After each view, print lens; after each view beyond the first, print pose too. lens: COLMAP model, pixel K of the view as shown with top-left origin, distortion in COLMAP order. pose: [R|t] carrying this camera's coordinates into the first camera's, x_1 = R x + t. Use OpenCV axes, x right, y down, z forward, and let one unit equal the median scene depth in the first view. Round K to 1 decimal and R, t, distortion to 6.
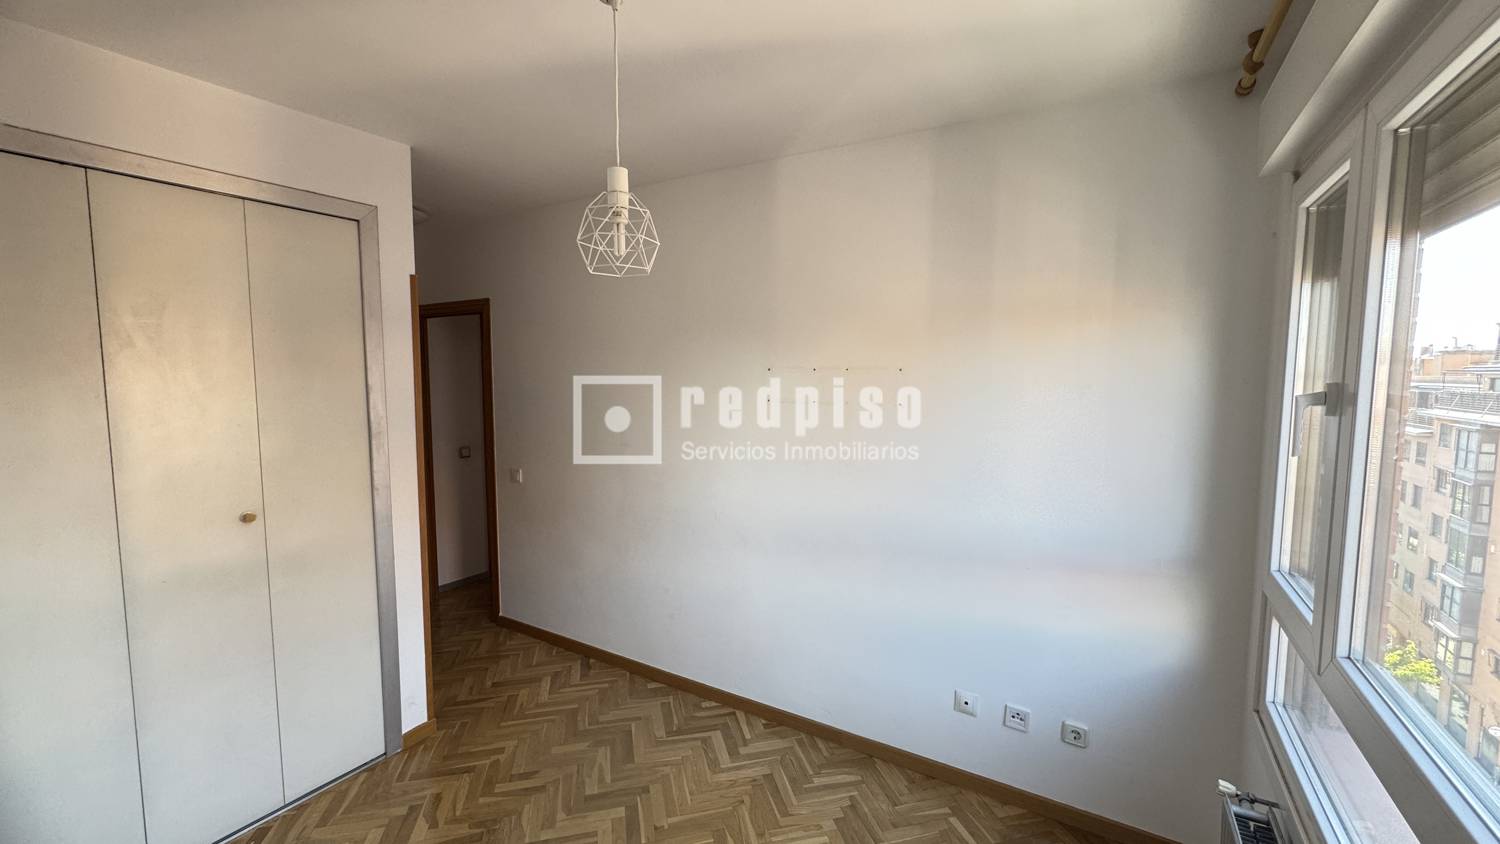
lens RADIAL K [[601.7, 0, 753.0], [0, 601.7, 422.5], [0, 0, 1]] dist [-0.000485, 0.000155]
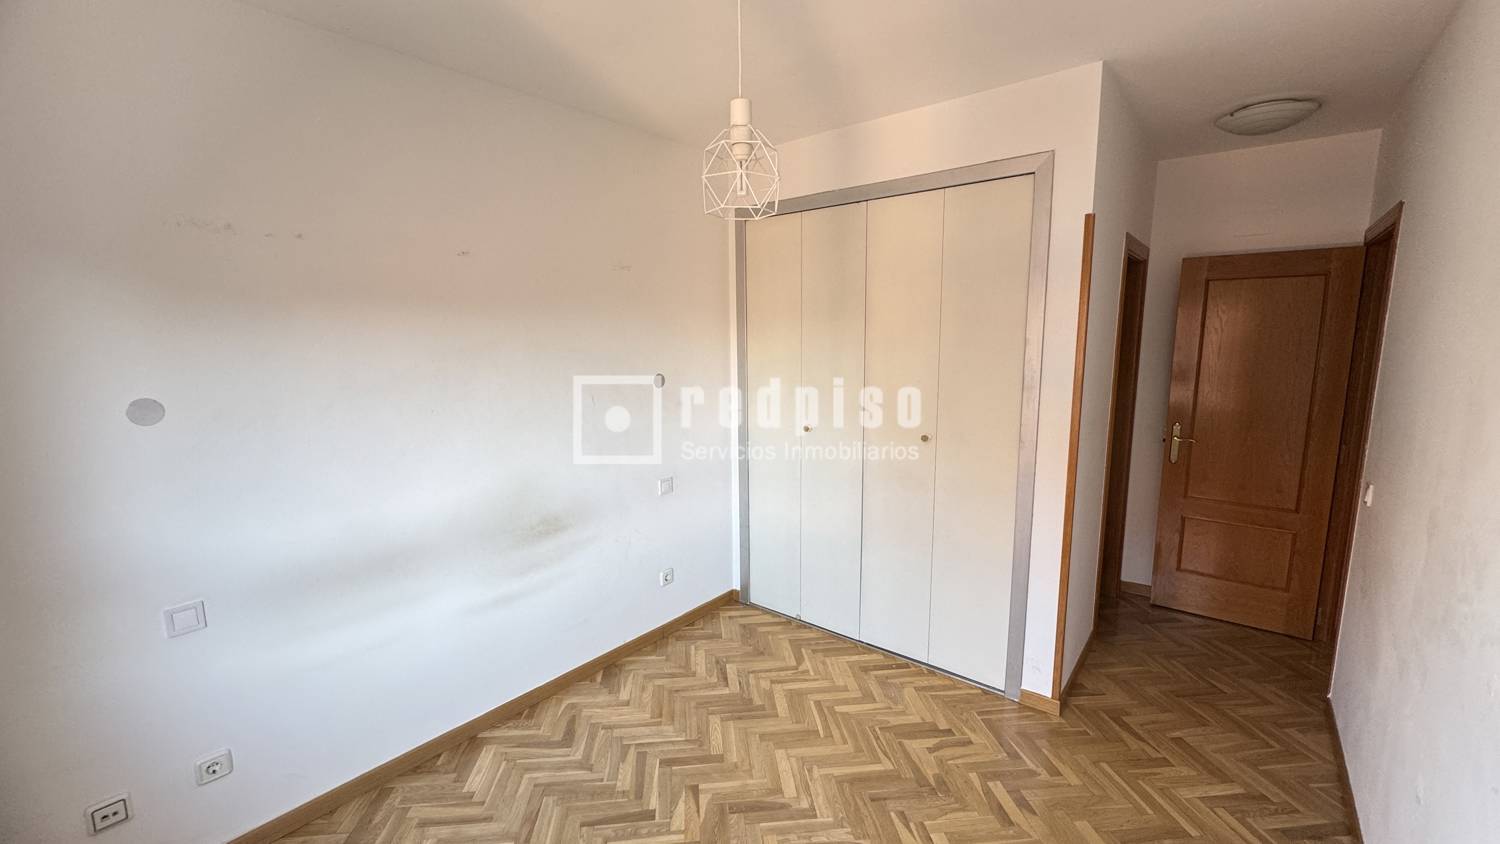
lens RADIAL K [[601.7, 0, 753.0], [0, 601.7, 422.5], [0, 0, 1]] dist [-0.000485, 0.000155]
pose [[-0.142558, 0.144395, -0.979197, 0.431601], [-0.083567, 0.984013, 0.157272, -0.043639], [0.986252, 0.104249, -0.128212, 0.680426]]
